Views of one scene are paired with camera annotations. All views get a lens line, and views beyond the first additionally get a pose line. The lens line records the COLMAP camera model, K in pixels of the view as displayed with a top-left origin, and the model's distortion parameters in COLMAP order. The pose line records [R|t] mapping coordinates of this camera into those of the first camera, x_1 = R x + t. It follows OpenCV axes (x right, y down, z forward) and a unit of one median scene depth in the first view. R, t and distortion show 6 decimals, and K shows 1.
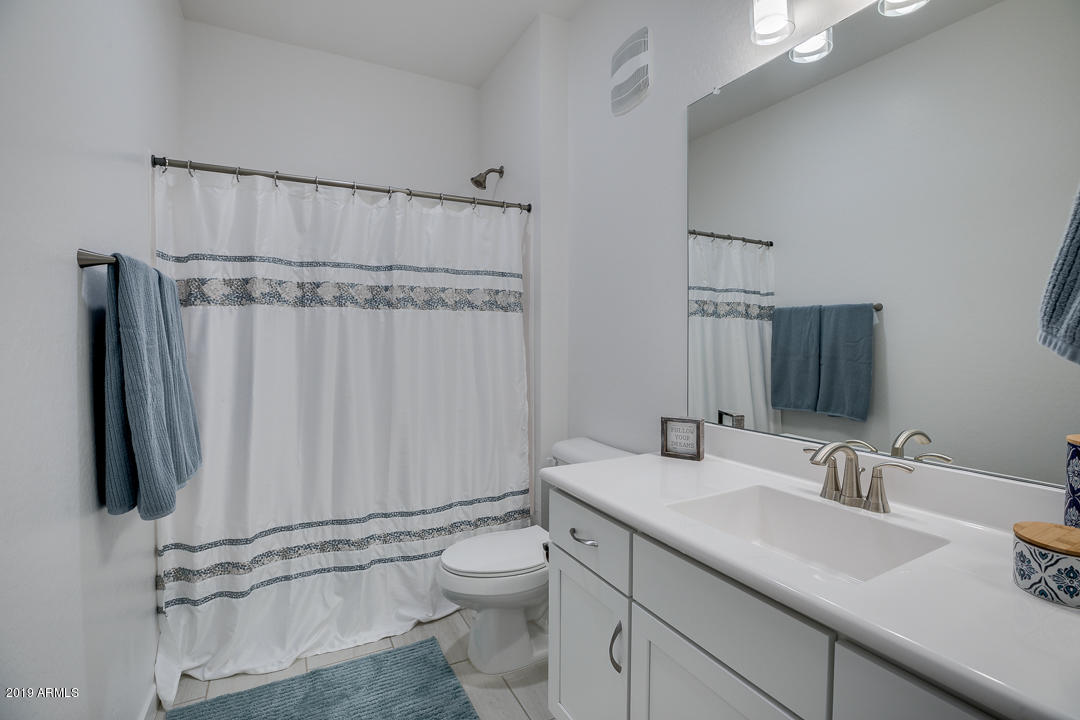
lens RADIAL K [[491.2, 0, 550.4], [0, 491.2, 349.0], [0, 0, 1]] dist [-0.028390, 0.000895]
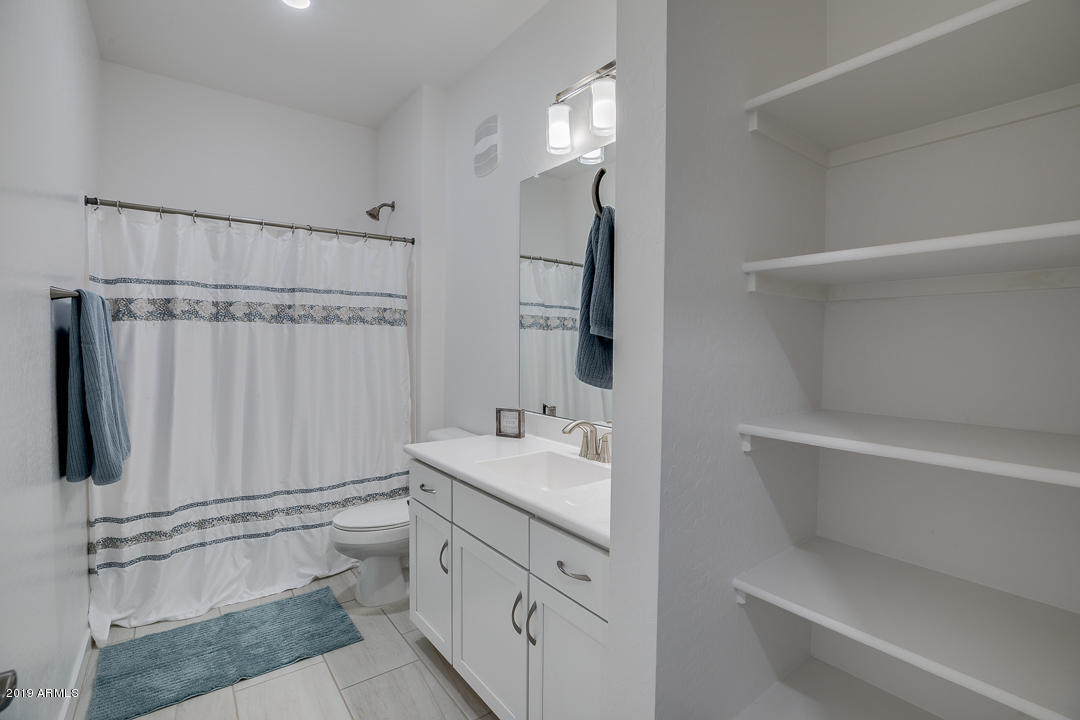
lens RADIAL K [[497.4, 0, 542.0], [0, 497.4, 352.5], [0, 0, 1]] dist [-0.033818, 0.006291]
pose [[0.989957, 0.006328, 0.141227, 0.130000], [-0.006941, 0.999968, 0.003851, -0.021223], [-0.141199, -0.004793, 0.989970, -0.346572]]
